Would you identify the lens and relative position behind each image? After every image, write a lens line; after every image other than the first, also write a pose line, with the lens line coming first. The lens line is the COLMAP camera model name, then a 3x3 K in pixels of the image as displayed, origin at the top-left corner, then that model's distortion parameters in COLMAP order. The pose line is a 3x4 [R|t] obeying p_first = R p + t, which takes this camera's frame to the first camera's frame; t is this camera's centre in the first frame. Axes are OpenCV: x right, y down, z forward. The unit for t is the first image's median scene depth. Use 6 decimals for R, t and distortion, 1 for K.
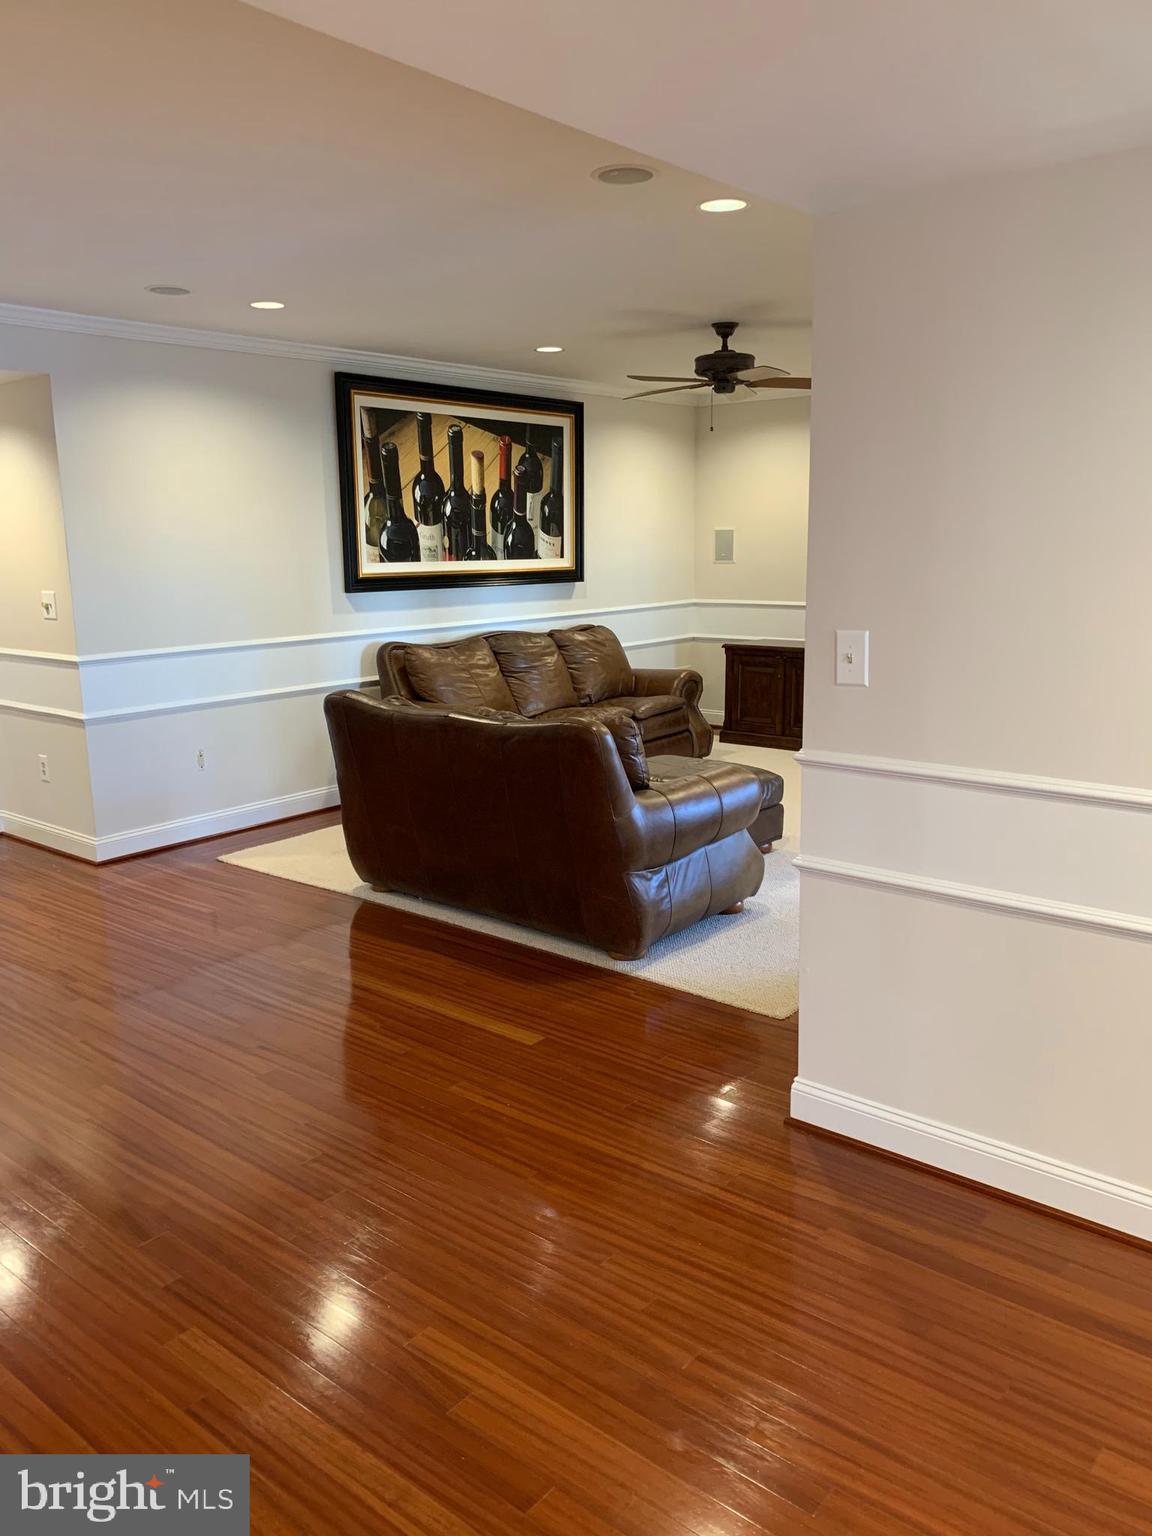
lens RADIAL K [[1190.7, 0, 600.3], [0, 1190.7, 764.3], [0, 0, 1]] dist [0.216759, -0.002930]
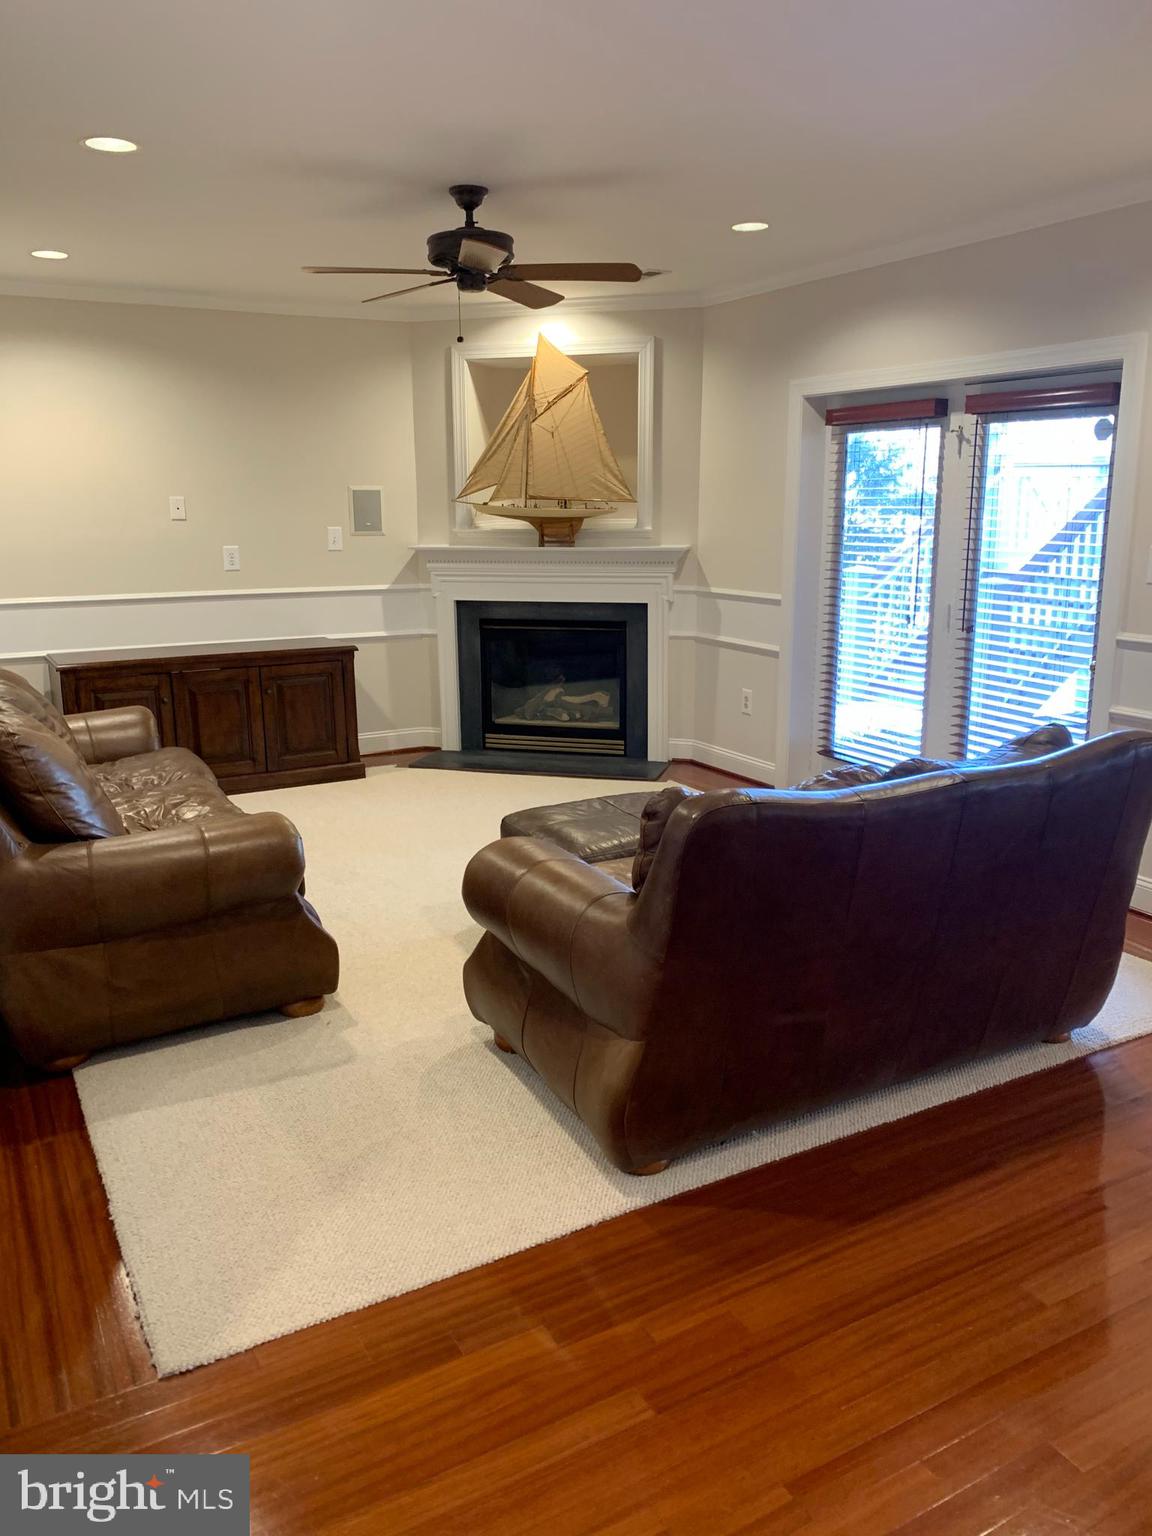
lens RADIAL K [[1171.4, 0, 576.0], [0, 1171.4, 768.0], [0, 0, 1]] dist [0.112130, -0.162712]
pose [[0.359330, -0.200761, 0.911360, -0.438385], [0.178081, 0.973391, 0.144212, -0.100077], [-0.916062, 0.110476, 0.385520, 0.567942]]
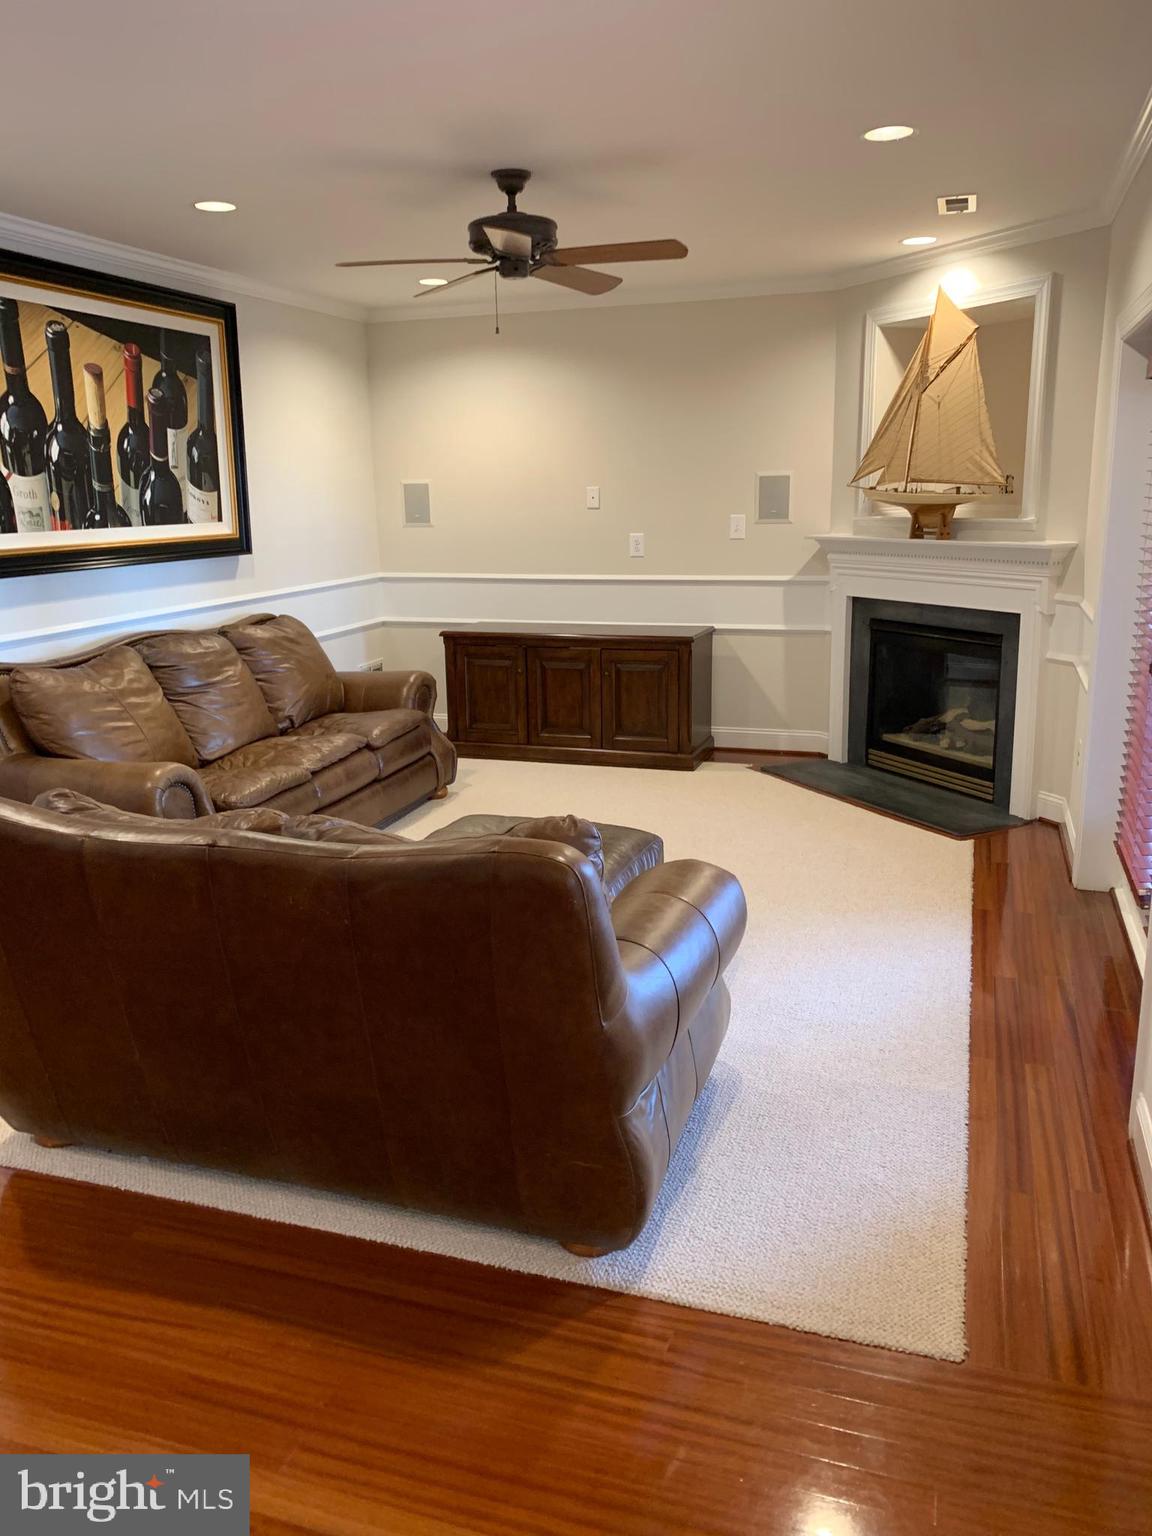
lens RADIAL K [[1172.0, 0, 576.0], [0, 1172.0, 768.0], [0, 0, 1]] dist [0.003993, -0.008310]
pose [[0.935782, -0.089630, 0.340996, -0.089647], [0.076309, 0.995711, 0.052311, -0.051273], [-0.344222, -0.022930, 0.938608, 0.295664]]
